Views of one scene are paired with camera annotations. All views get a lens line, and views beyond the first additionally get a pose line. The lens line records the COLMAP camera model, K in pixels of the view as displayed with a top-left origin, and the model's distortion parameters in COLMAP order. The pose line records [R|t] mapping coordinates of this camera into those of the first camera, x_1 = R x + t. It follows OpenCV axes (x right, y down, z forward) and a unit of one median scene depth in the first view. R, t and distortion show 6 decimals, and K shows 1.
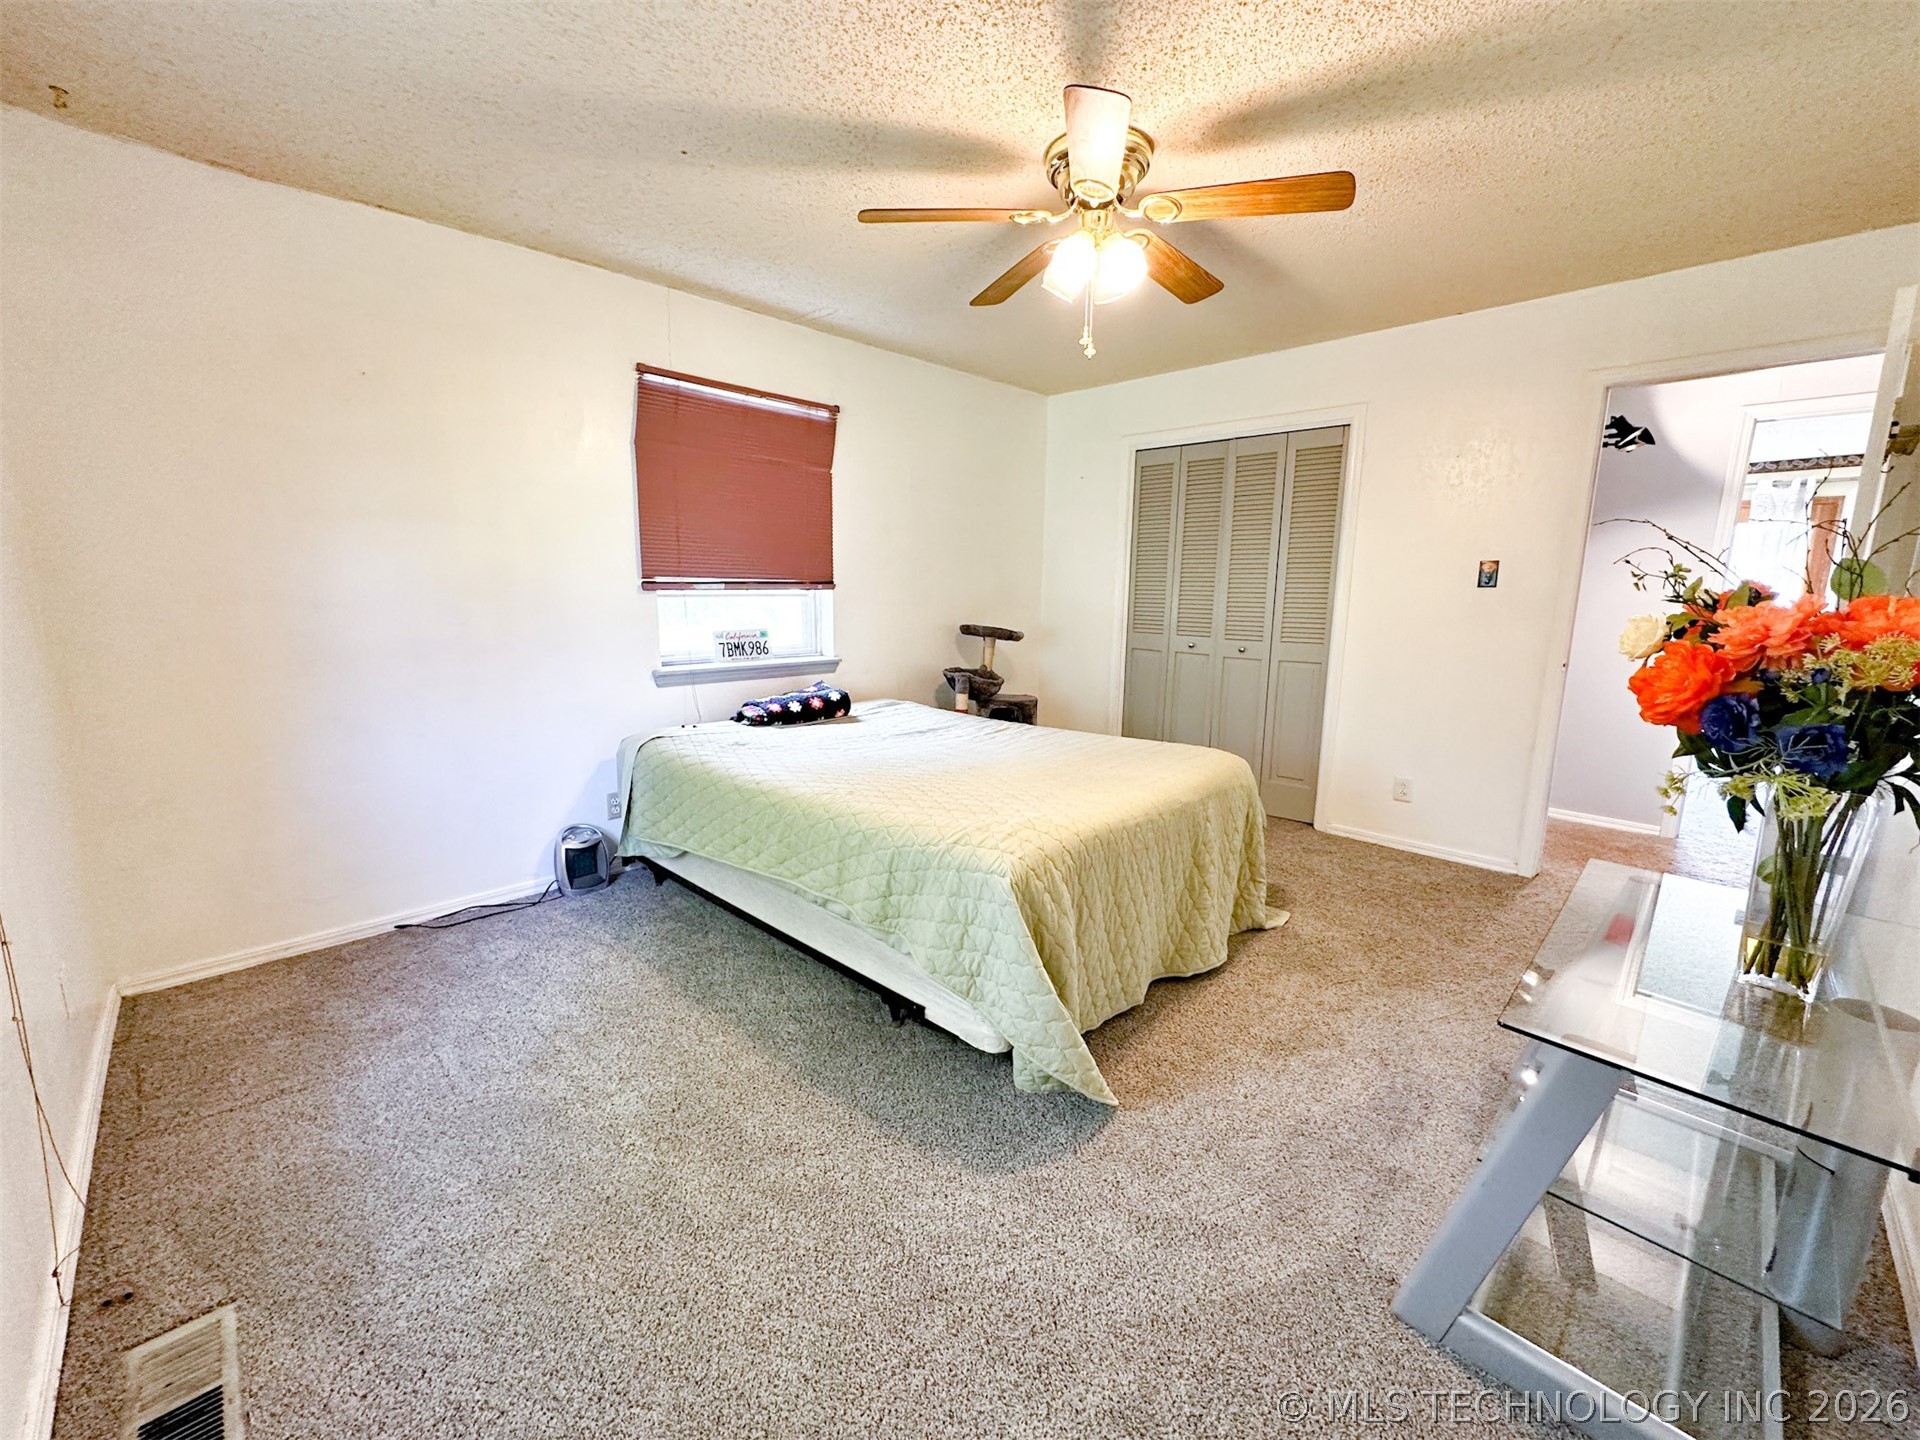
lens RADIAL K [[763.1, 0, 960.0], [0, 763.1, 720.0], [0, 0, 1]] dist [-0.001254, -0.000227]
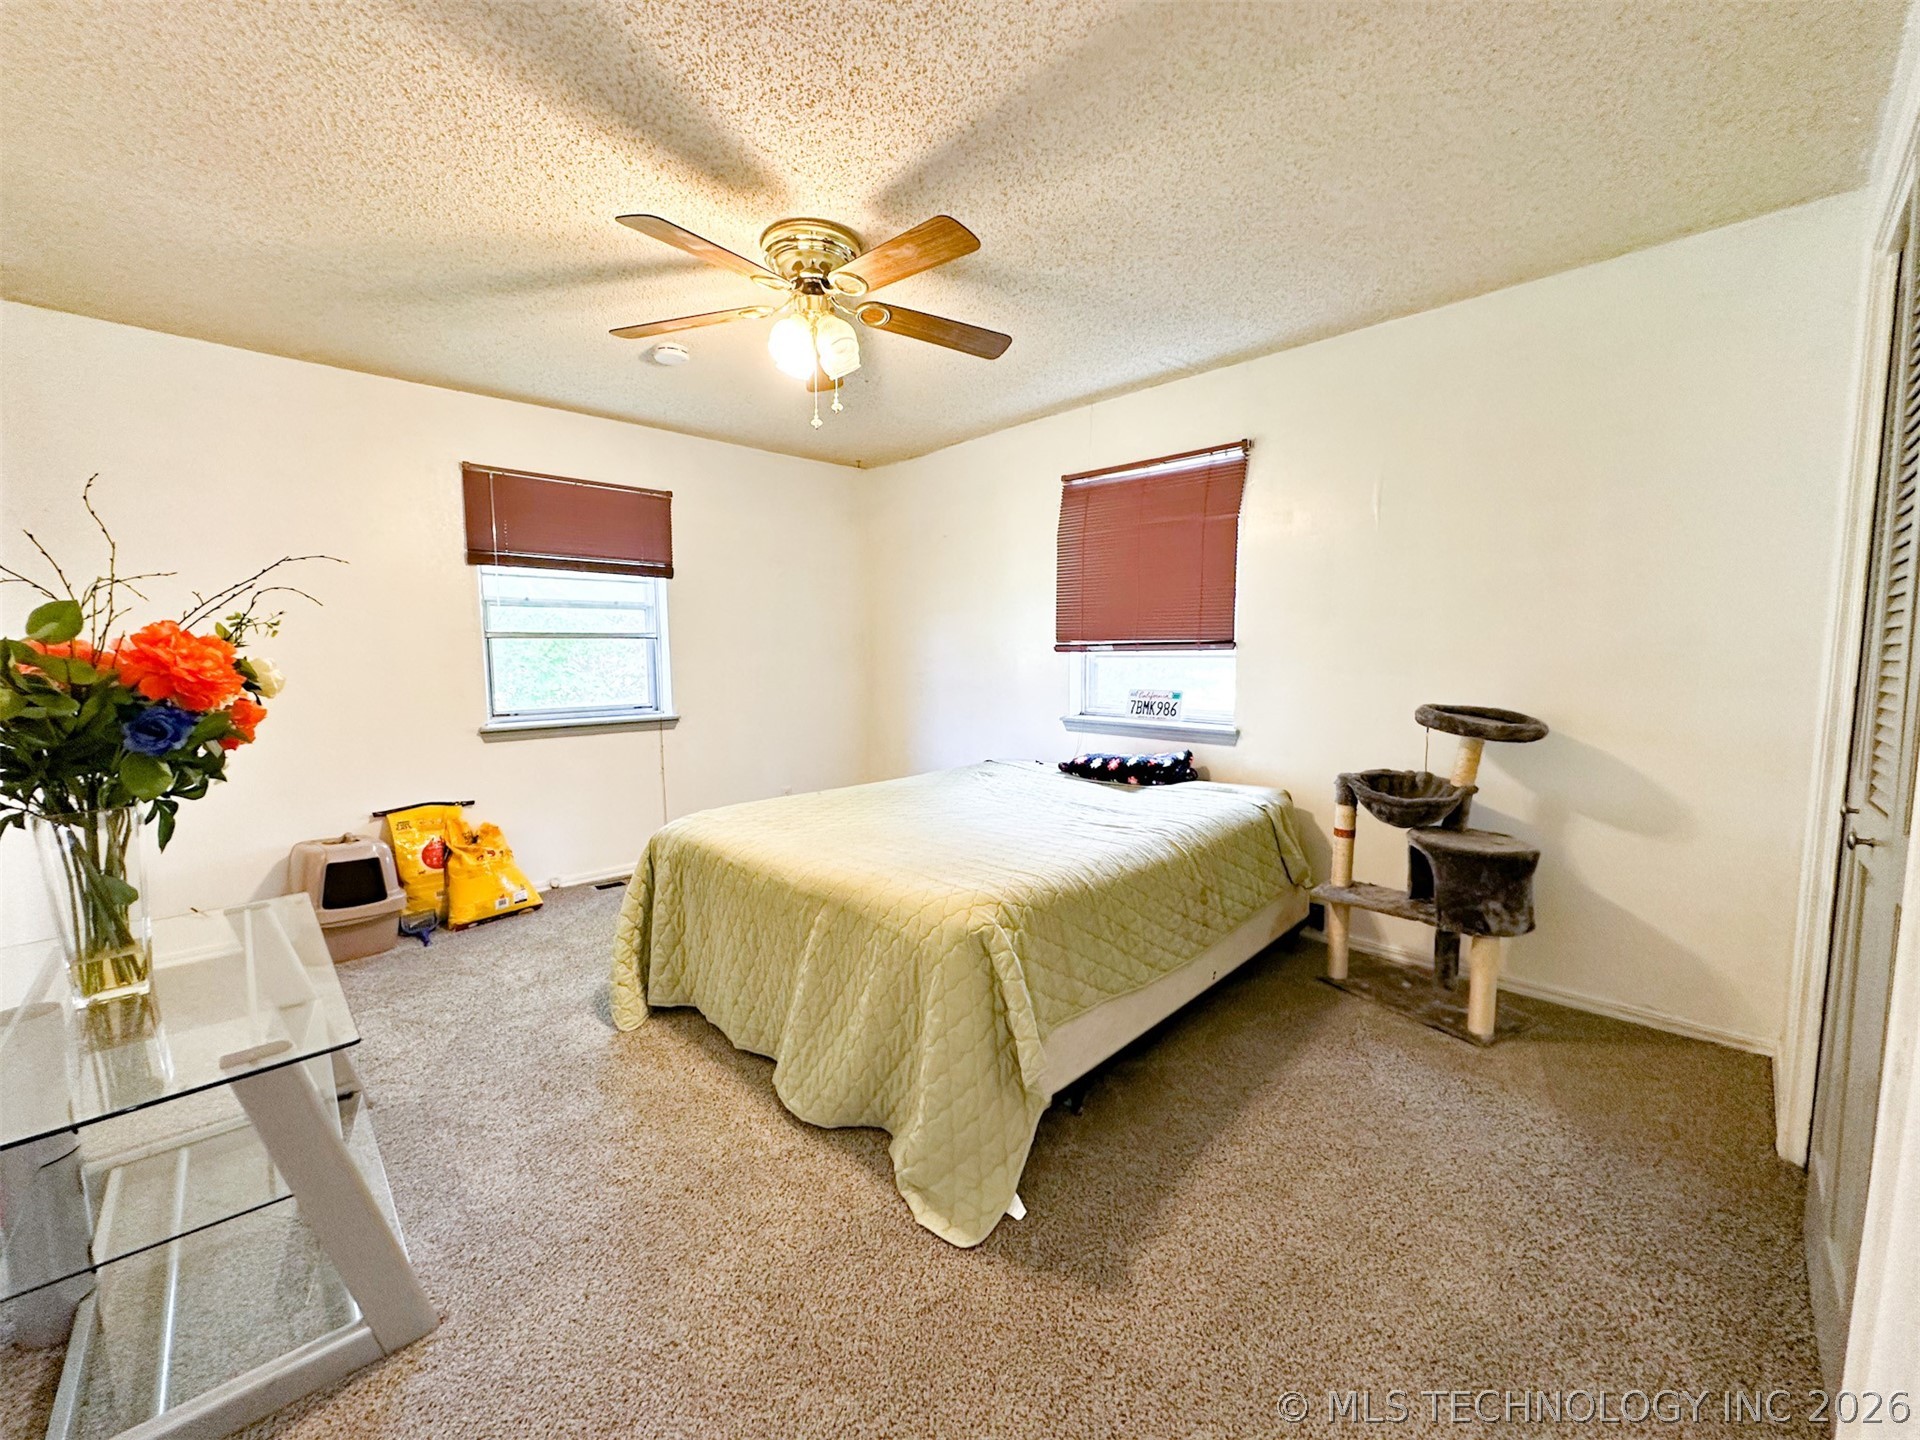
lens RADIAL K [[763.1, 0, 960.0], [0, 763.1, 720.0], [0, 0, 1]] dist [-0.001254, -0.000227]
pose [[-0.006745, 0.081474, -0.996653, 0.741006], [-0.171924, 0.981740, 0.081418, -0.116659], [0.985087, 0.171898, 0.007386, 0.742017]]
